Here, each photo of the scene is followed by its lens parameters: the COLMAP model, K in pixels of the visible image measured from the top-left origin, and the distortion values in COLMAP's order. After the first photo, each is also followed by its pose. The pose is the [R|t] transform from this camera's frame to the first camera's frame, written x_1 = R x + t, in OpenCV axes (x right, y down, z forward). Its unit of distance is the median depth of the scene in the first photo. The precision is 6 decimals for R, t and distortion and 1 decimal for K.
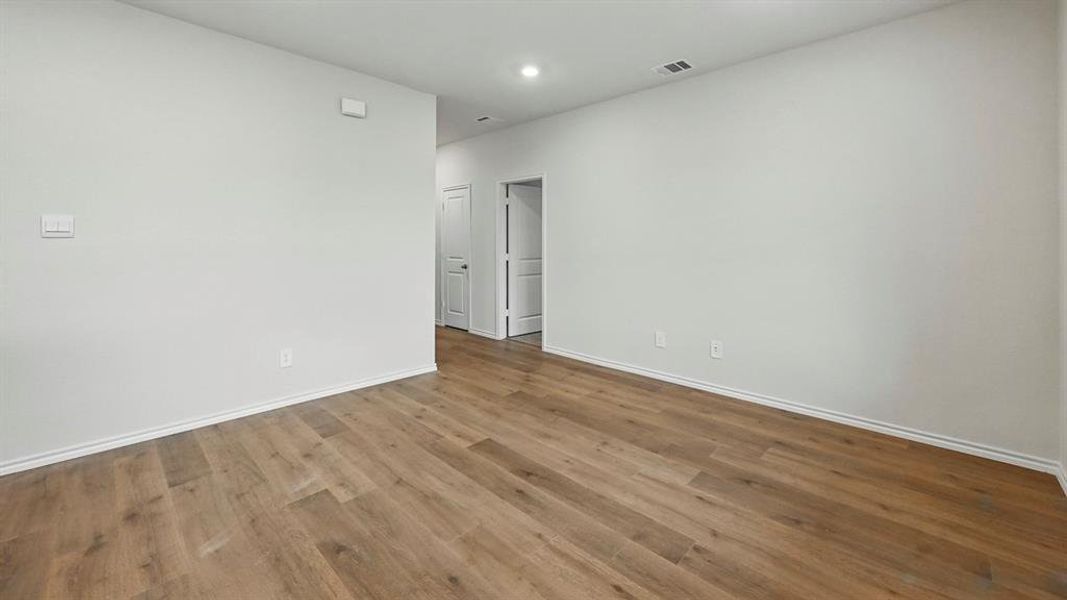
lens RADIAL K [[423.3, 0, 536.1], [0, 423.3, 242.8], [0, 0, 1]] dist [-0.000892, 0.000206]
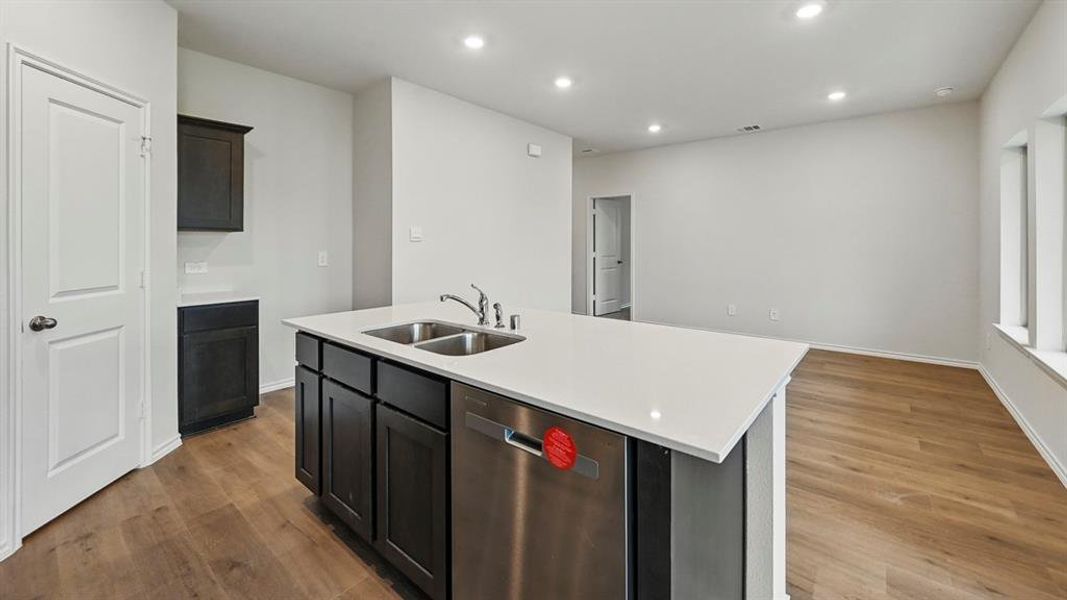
lens RADIAL K [[423.3, 0, 536.1], [0, 423.3, 242.8], [0, 0, 1]] dist [-0.000892, 0.000206]
pose [[0.997070, -0.001806, 0.076479, -0.714971], [0.001752, 0.999998, 0.000766, -0.008151], [-0.076480, -0.000630, 0.997071, -0.587693]]
